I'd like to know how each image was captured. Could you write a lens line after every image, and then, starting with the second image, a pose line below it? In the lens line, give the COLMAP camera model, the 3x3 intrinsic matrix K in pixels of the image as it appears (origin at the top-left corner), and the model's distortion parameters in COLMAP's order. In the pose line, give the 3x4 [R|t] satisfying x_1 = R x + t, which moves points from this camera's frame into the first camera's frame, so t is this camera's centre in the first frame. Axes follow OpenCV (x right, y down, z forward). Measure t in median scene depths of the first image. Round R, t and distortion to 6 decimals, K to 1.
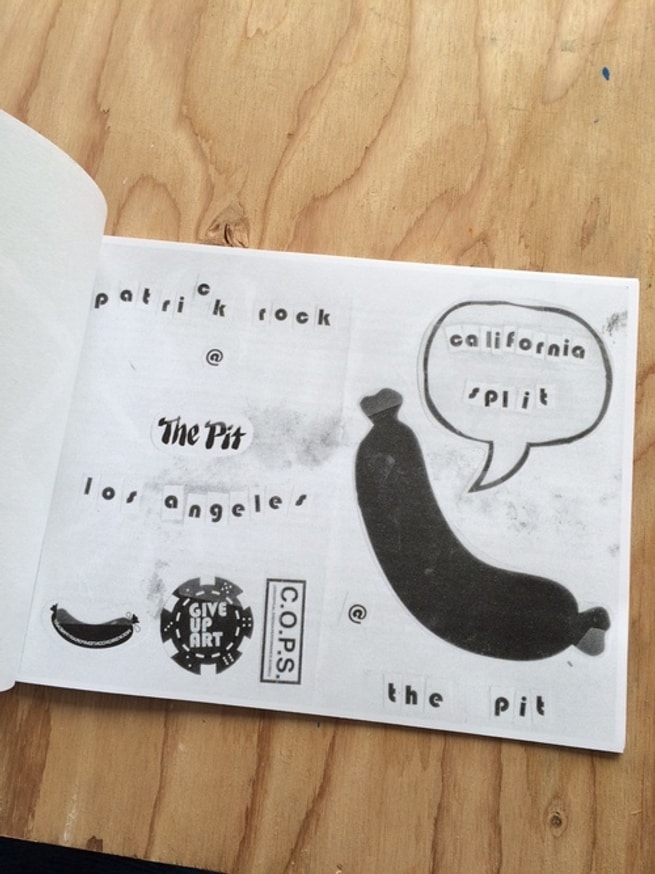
lens RADIAL K [[753.1, 0, 327.5], [0, 753.1, 437.0], [0, 0, 1]] dist [0.084182, -0.120634]
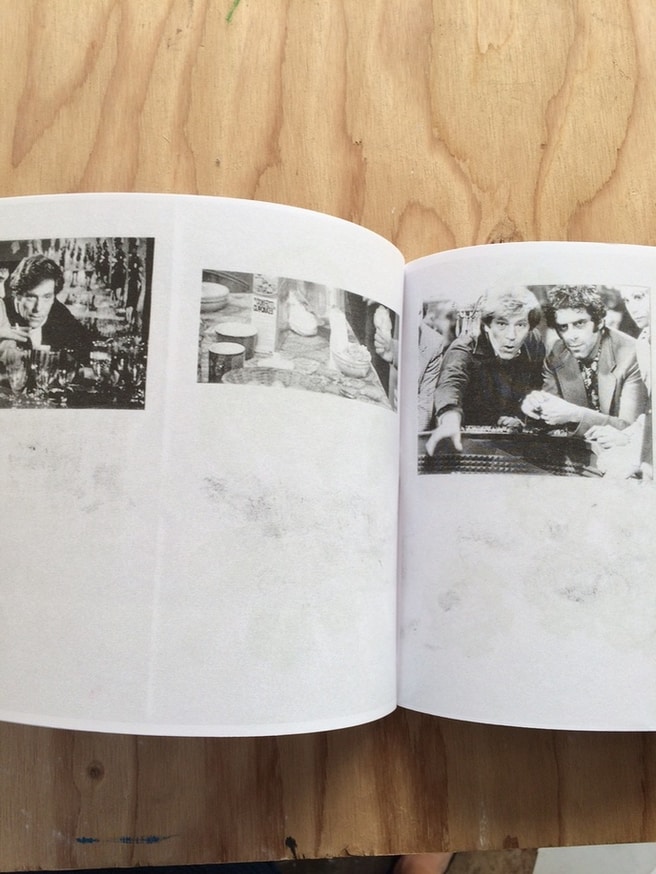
lens RADIAL K [[753.1, 0, 328.0], [0, 753.1, 437.0], [0, 0, 1]] dist [0.084182, -0.120634]
pose [[0.982640, -0.149853, 0.109376, -0.520485], [0.145253, 0.988184, 0.048922, -0.101423], [-0.115415, -0.032186, 0.992796, -0.006713]]
